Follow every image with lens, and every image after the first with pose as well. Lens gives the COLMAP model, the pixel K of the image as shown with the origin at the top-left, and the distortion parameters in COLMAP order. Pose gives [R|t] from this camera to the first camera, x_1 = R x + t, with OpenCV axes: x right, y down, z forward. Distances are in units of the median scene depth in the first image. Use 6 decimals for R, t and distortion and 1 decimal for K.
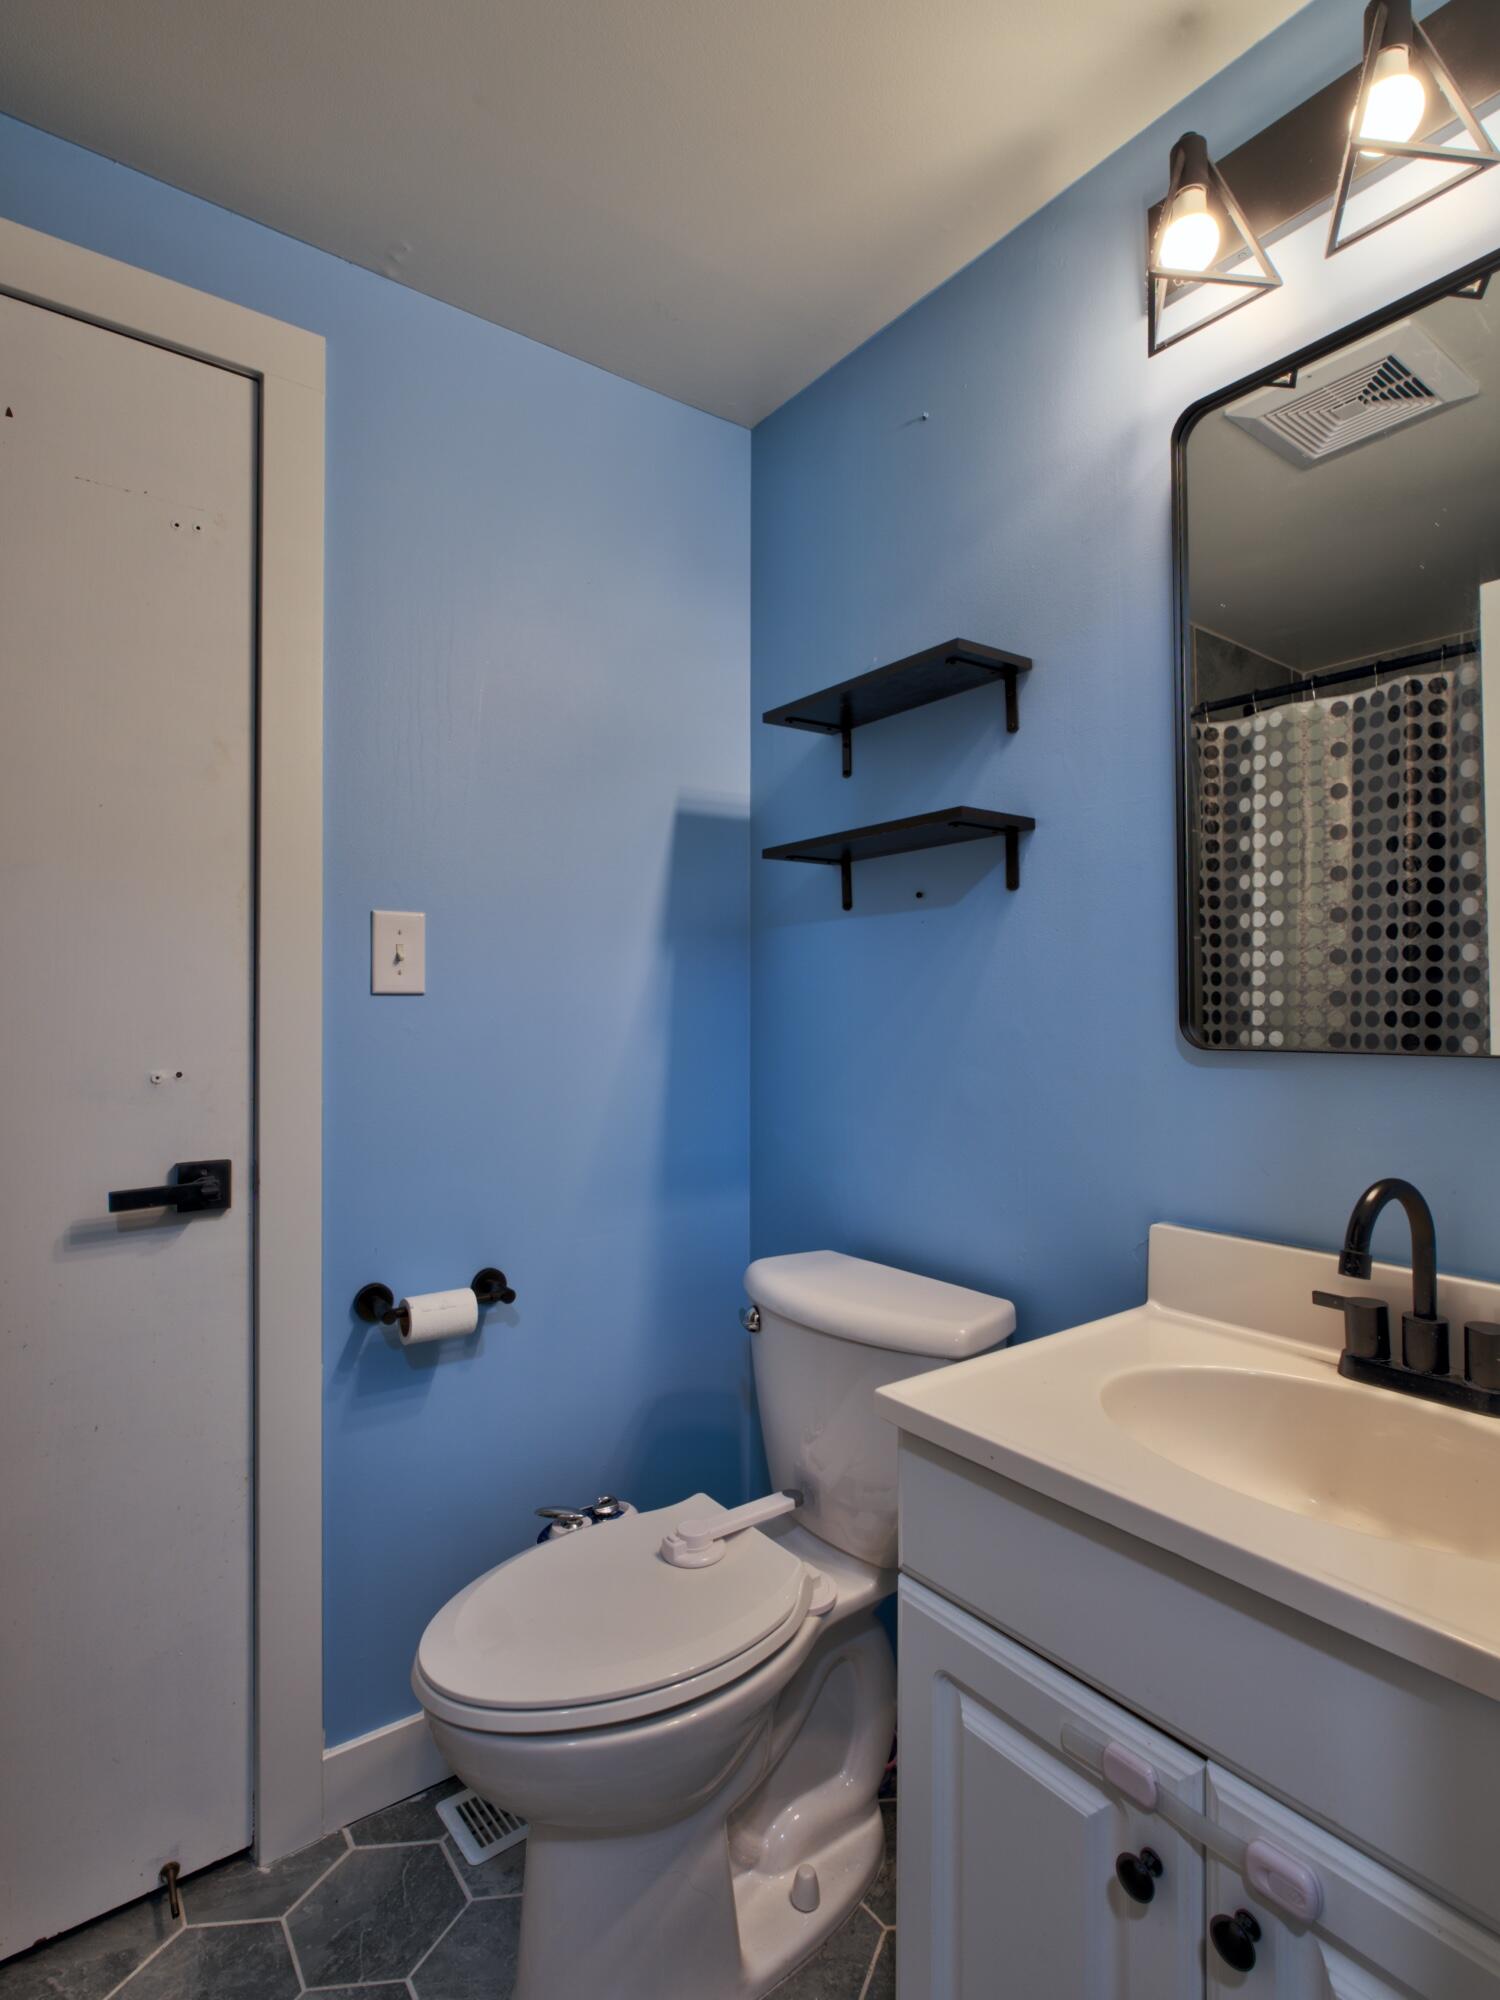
lens RADIAL K [[1009.4, 0, 750.0], [0, 1009.4, 1000.0], [0, 0, 1]] dist [-0.022057, 0.010920]
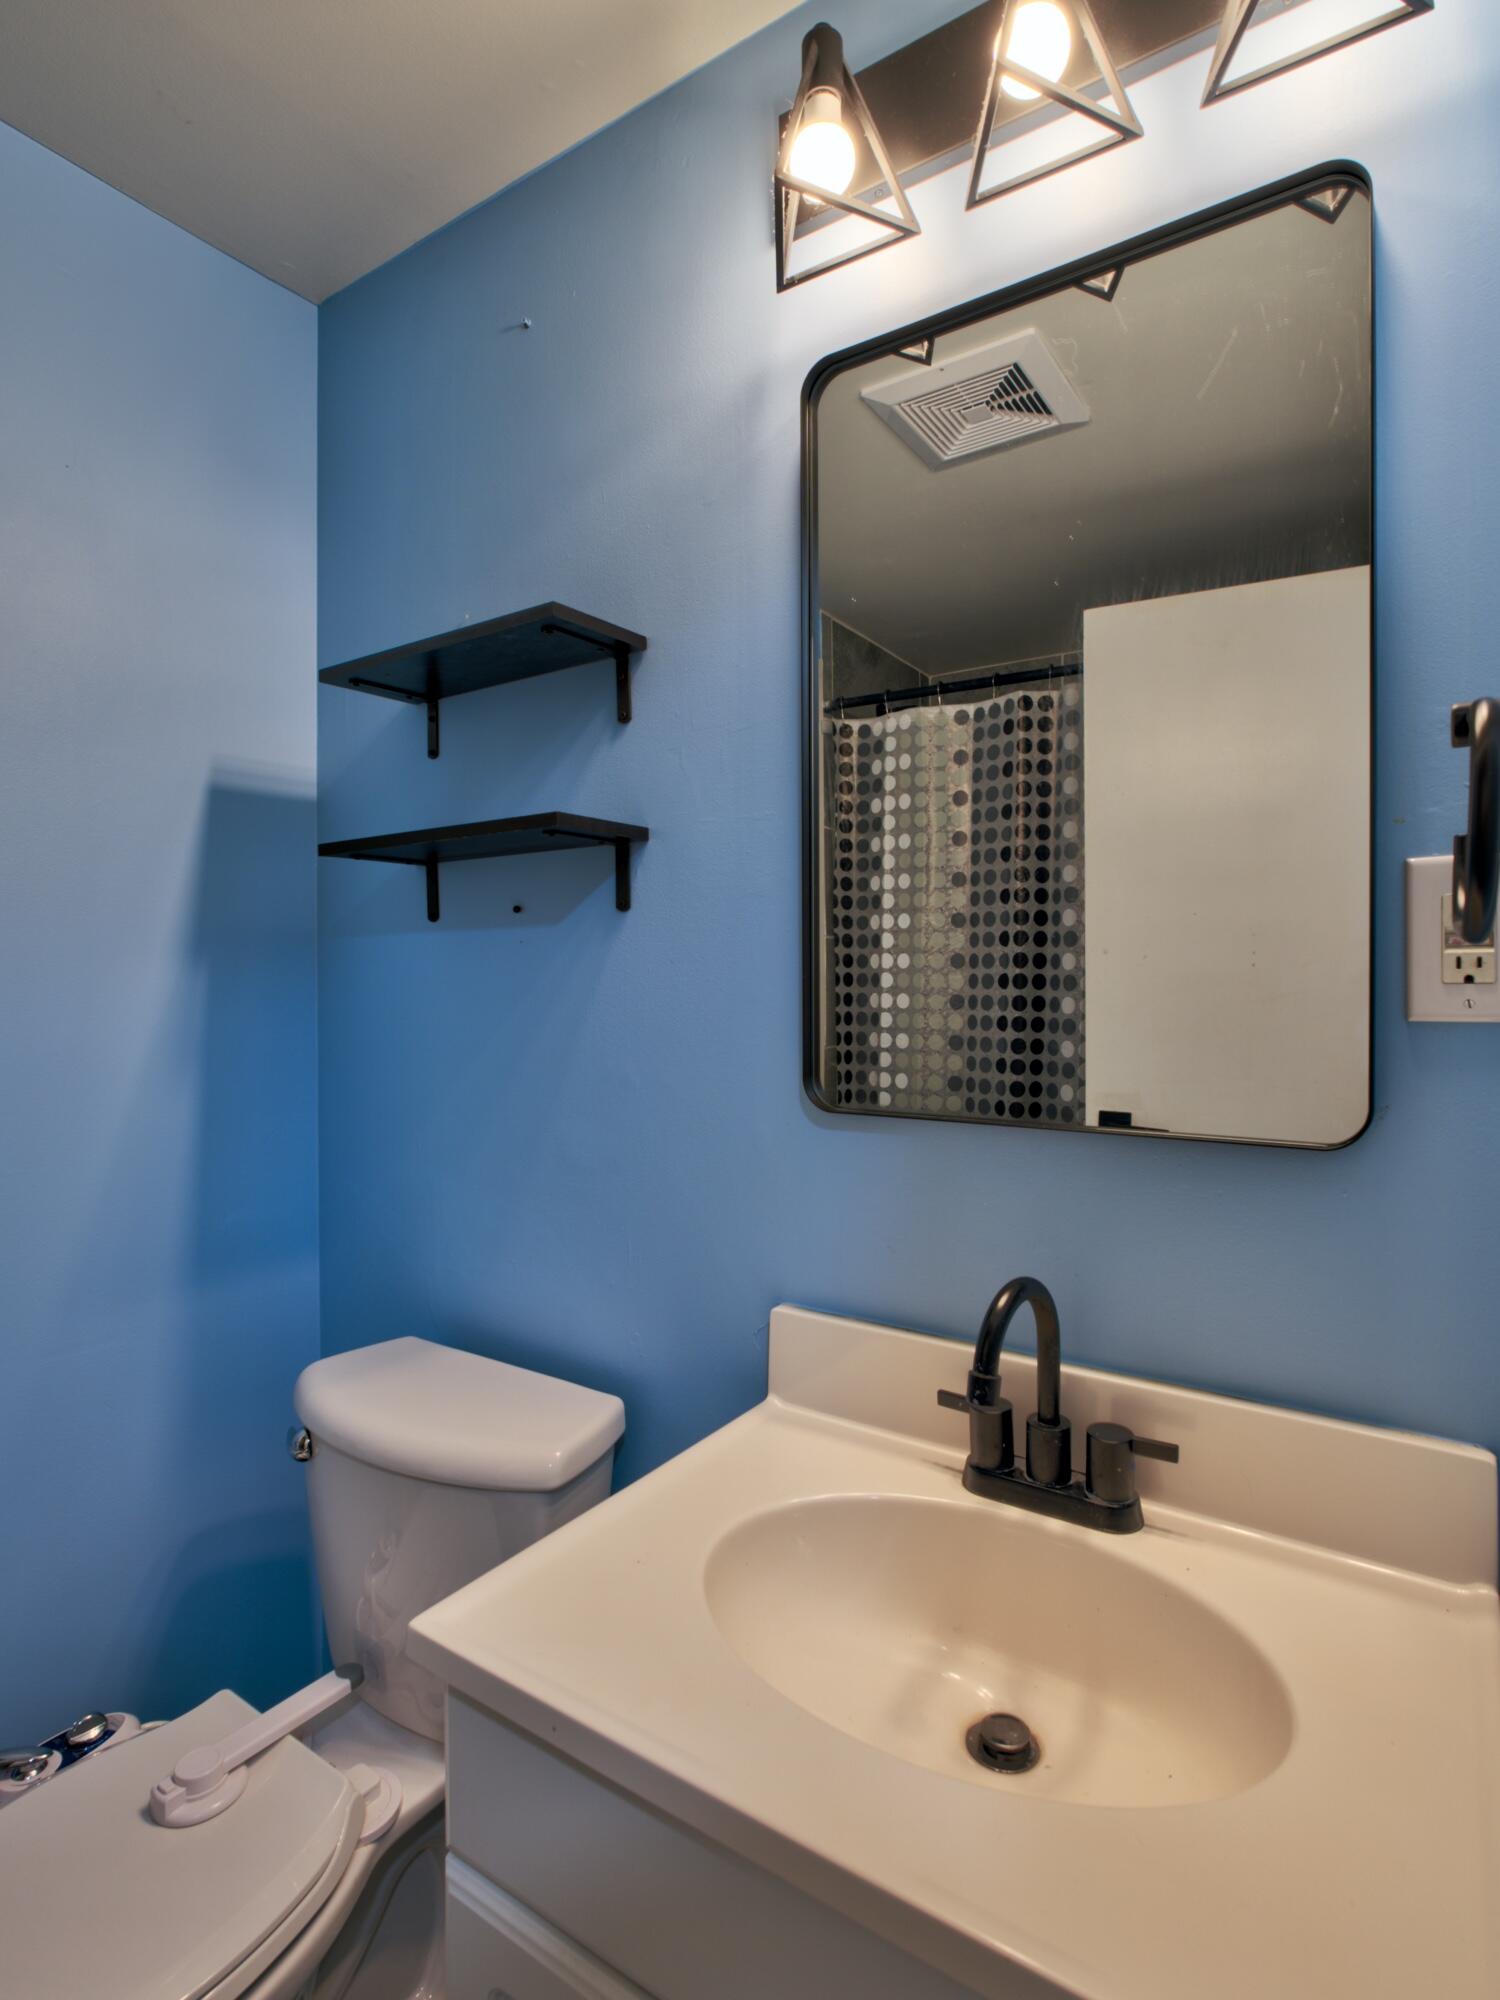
lens RADIAL K [[1009.4, 0, 750.0], [0, 1009.4, 1000.0], [0, 0, 1]] dist [-0.022057, 0.010920]
pose [[0.944846, -0.006284, 0.327455, 0.052117], [-0.005108, 0.999412, 0.033919, -0.039946], [-0.327475, -0.033721, 0.944258, 0.102505]]
